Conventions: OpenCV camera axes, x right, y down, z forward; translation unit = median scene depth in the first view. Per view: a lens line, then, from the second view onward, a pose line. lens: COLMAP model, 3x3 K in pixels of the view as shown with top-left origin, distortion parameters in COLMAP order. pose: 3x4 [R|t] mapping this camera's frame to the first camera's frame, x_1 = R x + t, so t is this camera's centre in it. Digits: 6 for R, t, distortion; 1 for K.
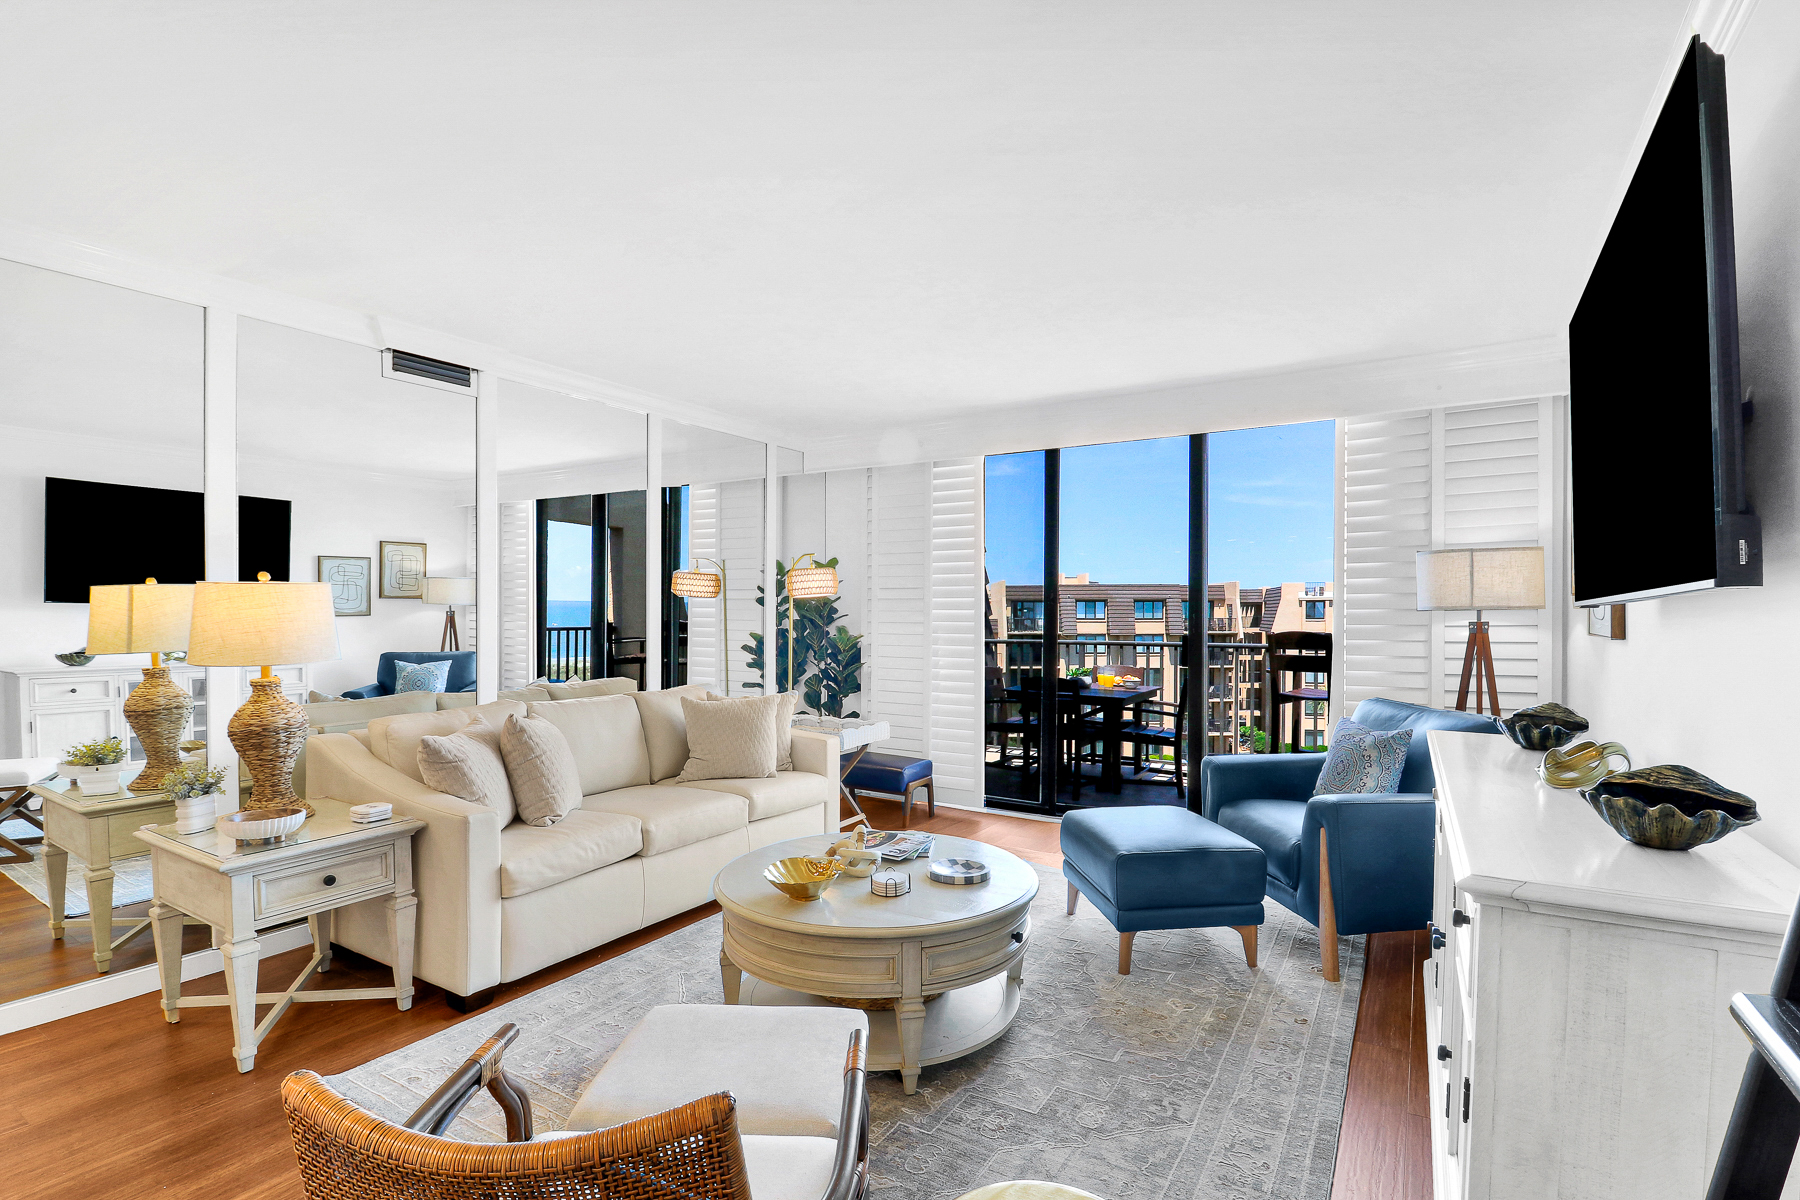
lens RADIAL K [[855.4, 0, 902.6], [0, 855.4, 602.6], [0, 0, 1]] dist [0.001276, -0.010791]
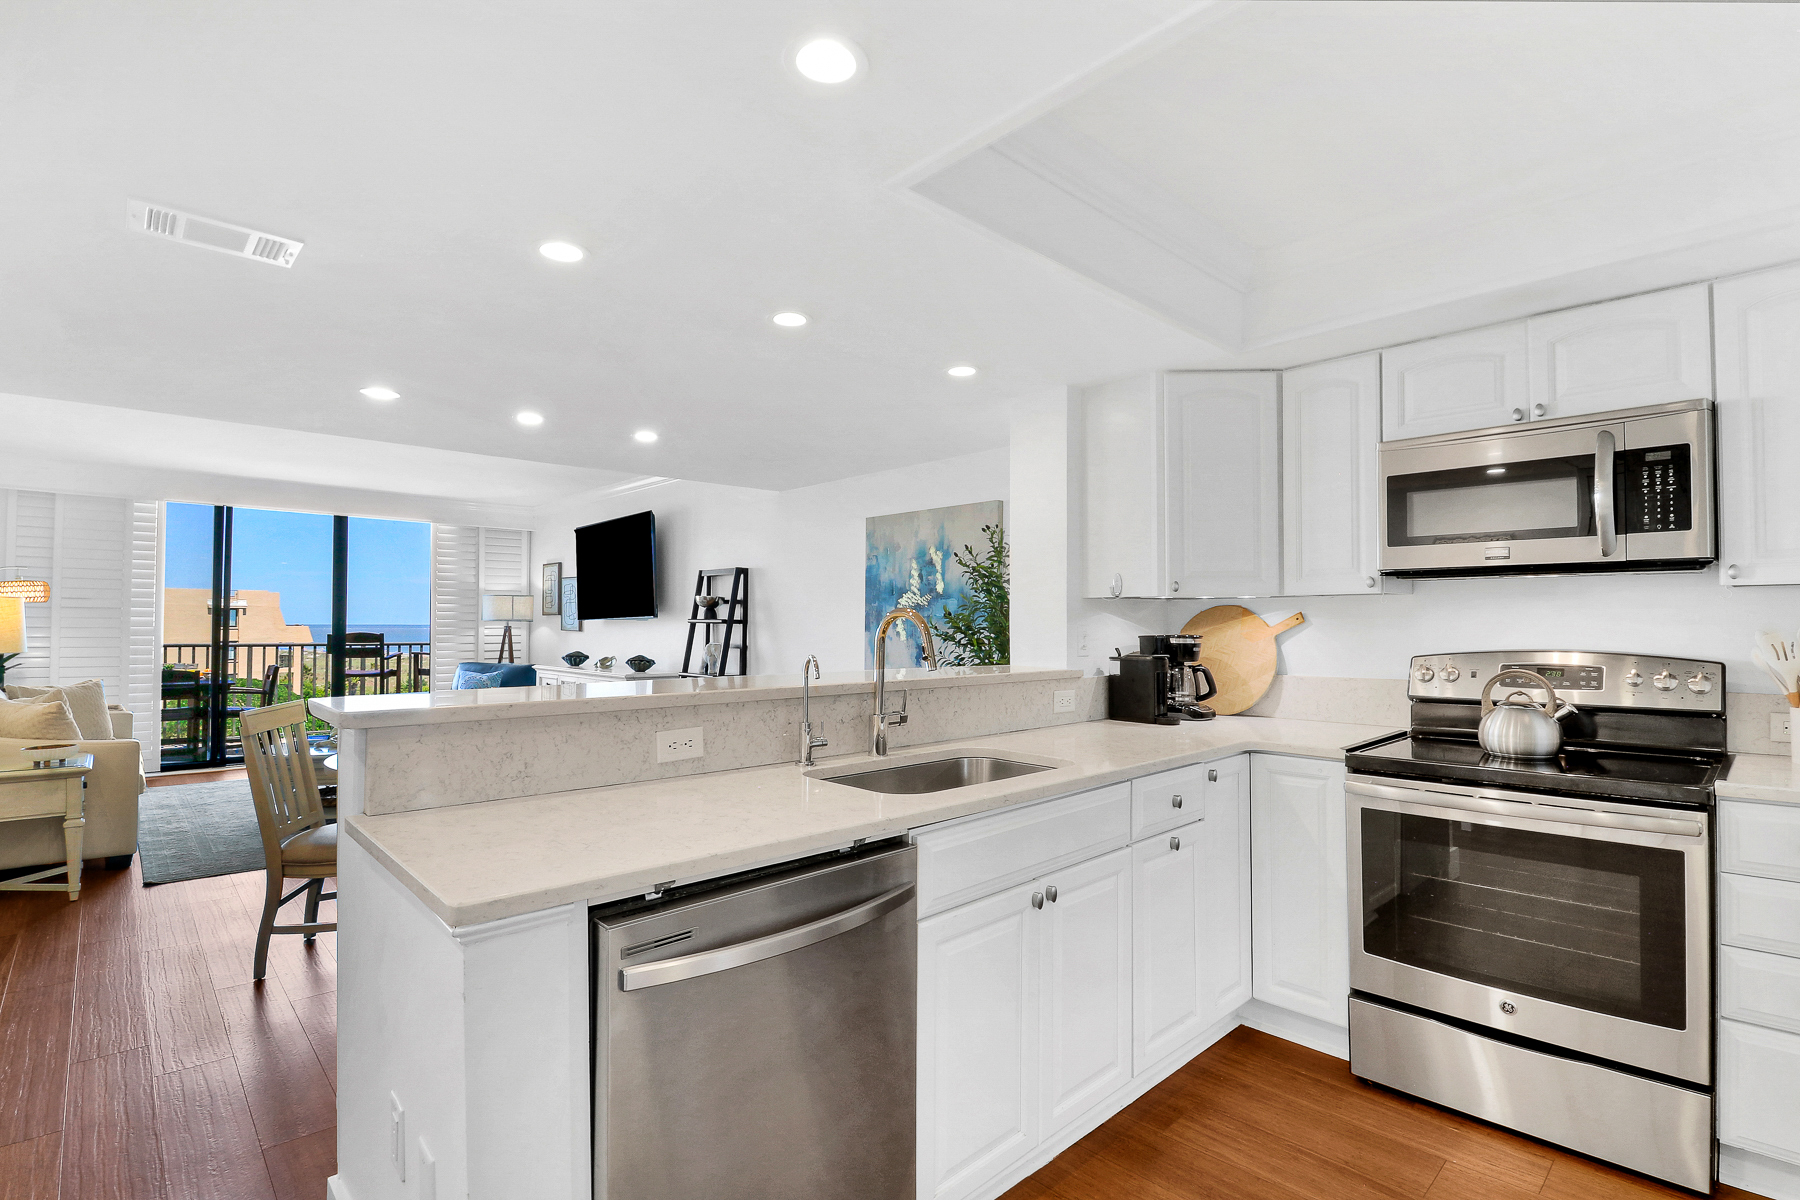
lens RADIAL K [[855.4, 0, 914.0], [0, 855.4, 605.6], [0, 0, 1]] dist [0.001276, -0.010791]
pose [[0.230800, 0.022625, 0.972738, -0.969121], [-0.015143, 0.999692, -0.019659, -0.003264], [-0.972883, -0.010193, 0.231072, -0.448009]]
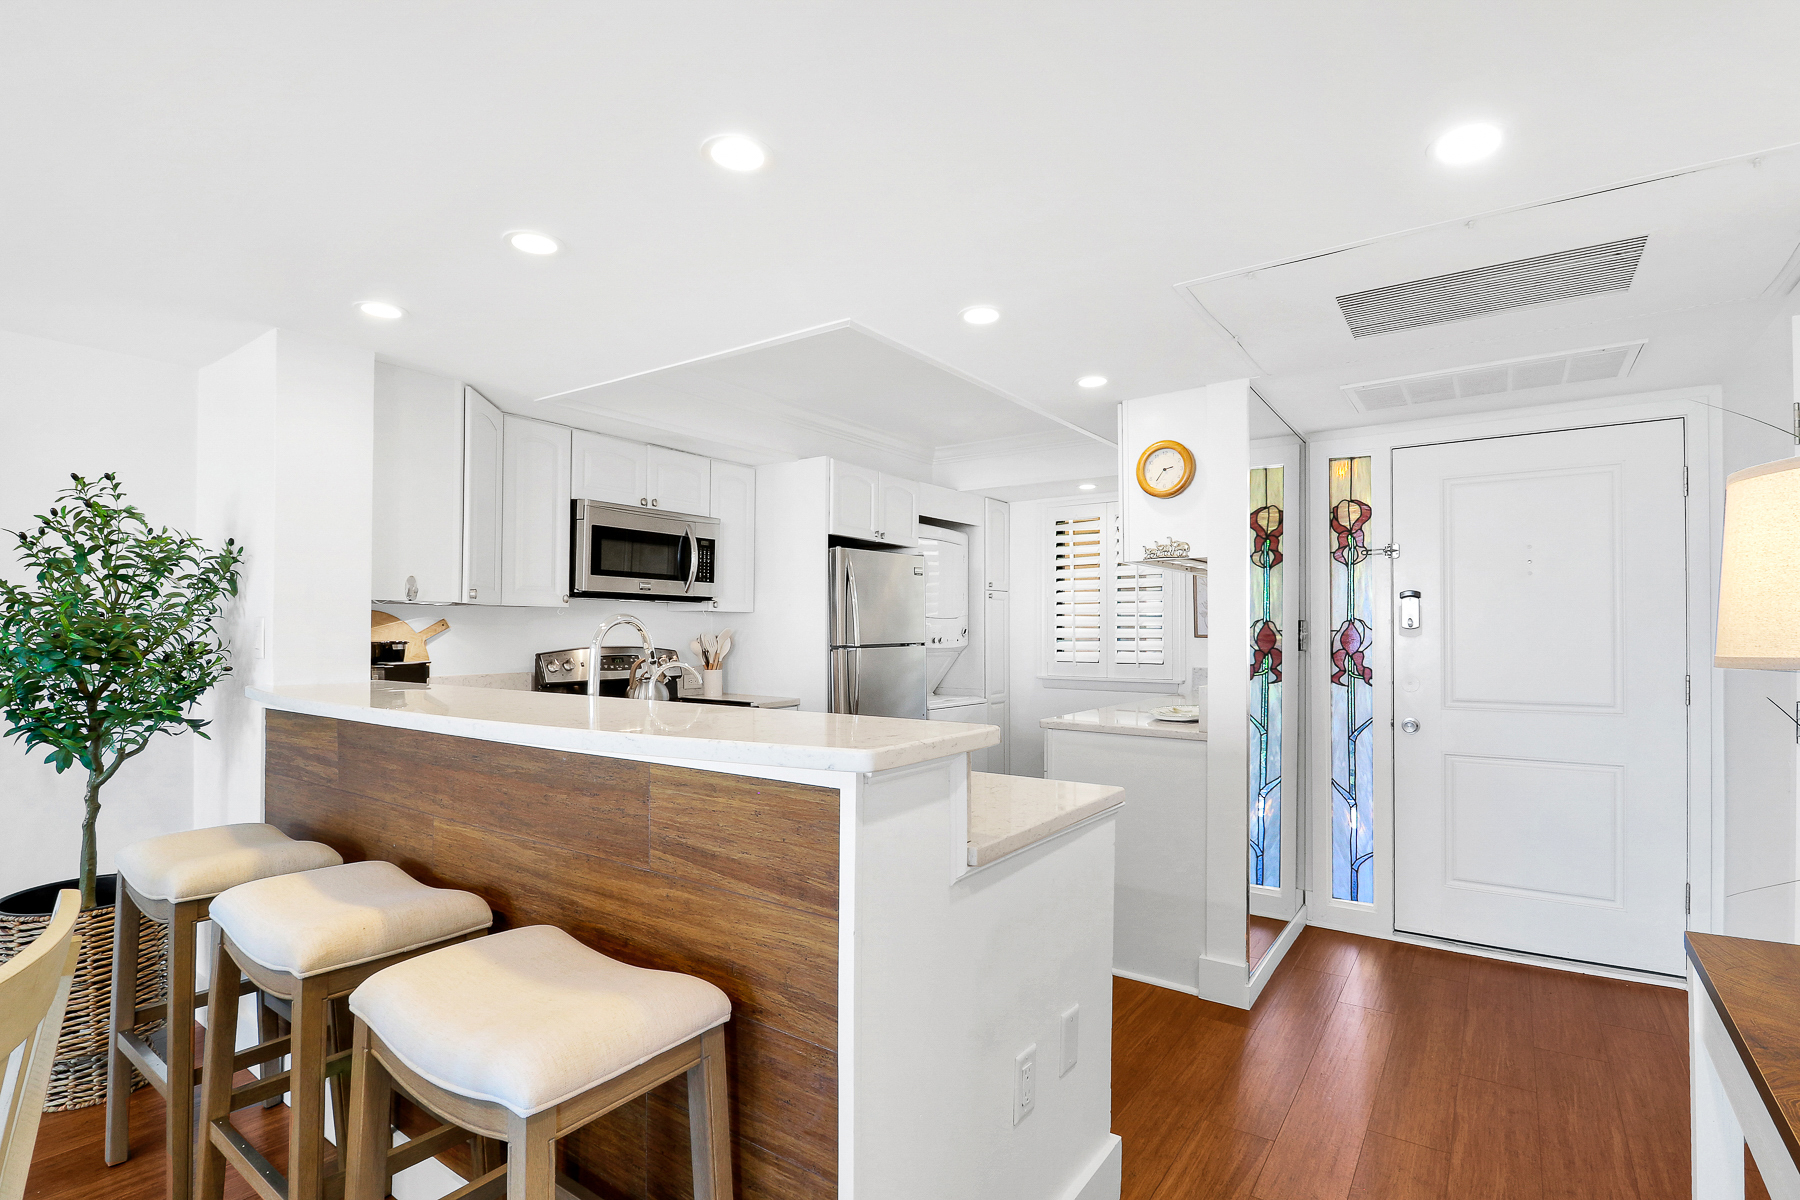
lens RADIAL K [[855.4, 0, 906.9], [0, 855.4, 630.6], [0, 0, 1]] dist [0.001276, -0.010791]
pose [[-0.999619, 0.002939, 0.027462, -0.693822], [0.002463, 0.999846, -0.017368, 0.007064], [-0.027508, -0.017294, -0.999472, 0.098595]]
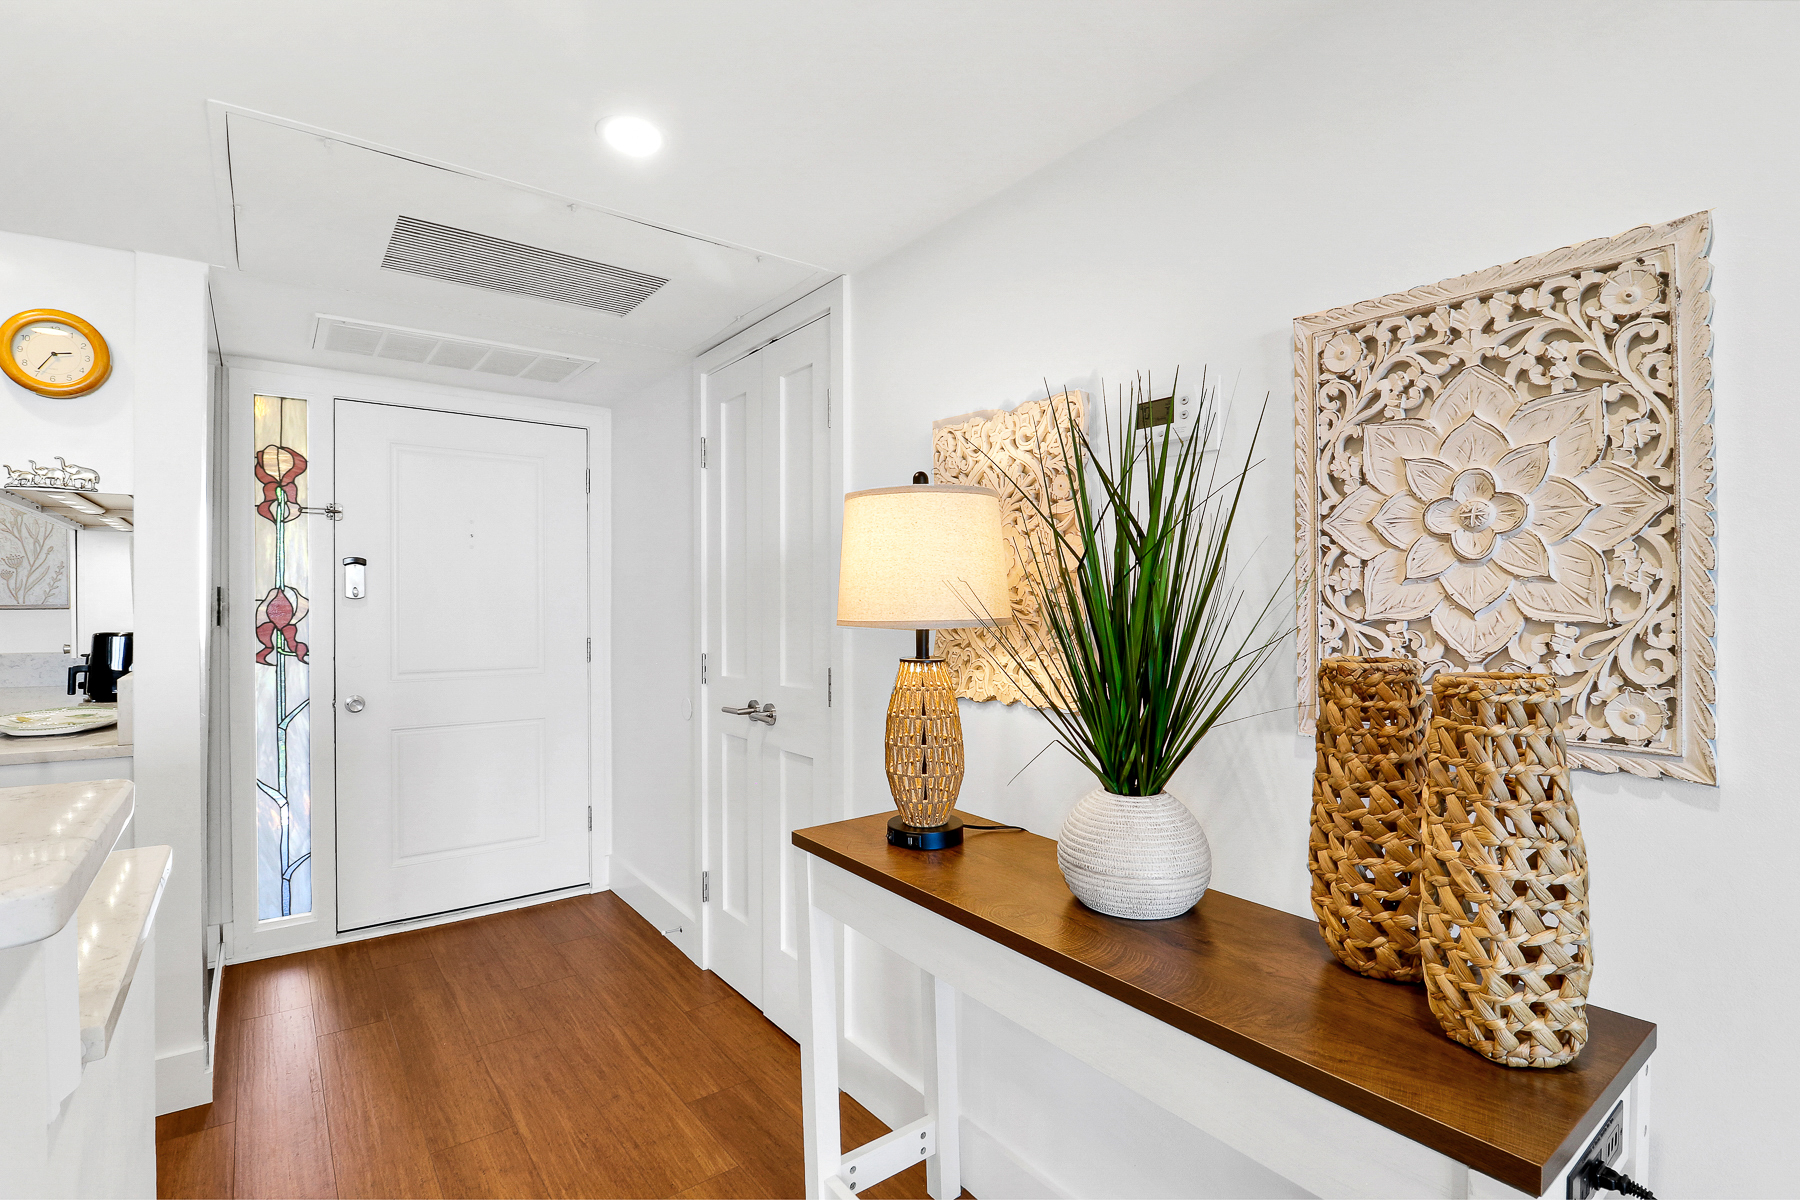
lens RADIAL K [[855.4, 0, 920.0], [0, 855.4, 605.1], [0, 0, 1]] dist [0.001276, -0.010791]
pose [[-0.332872, 0.002055, -0.942970, -0.622604], [0.010960, 0.999939, -0.001690, 0.005019], [0.942908, -0.010898, -0.332874, 0.001631]]
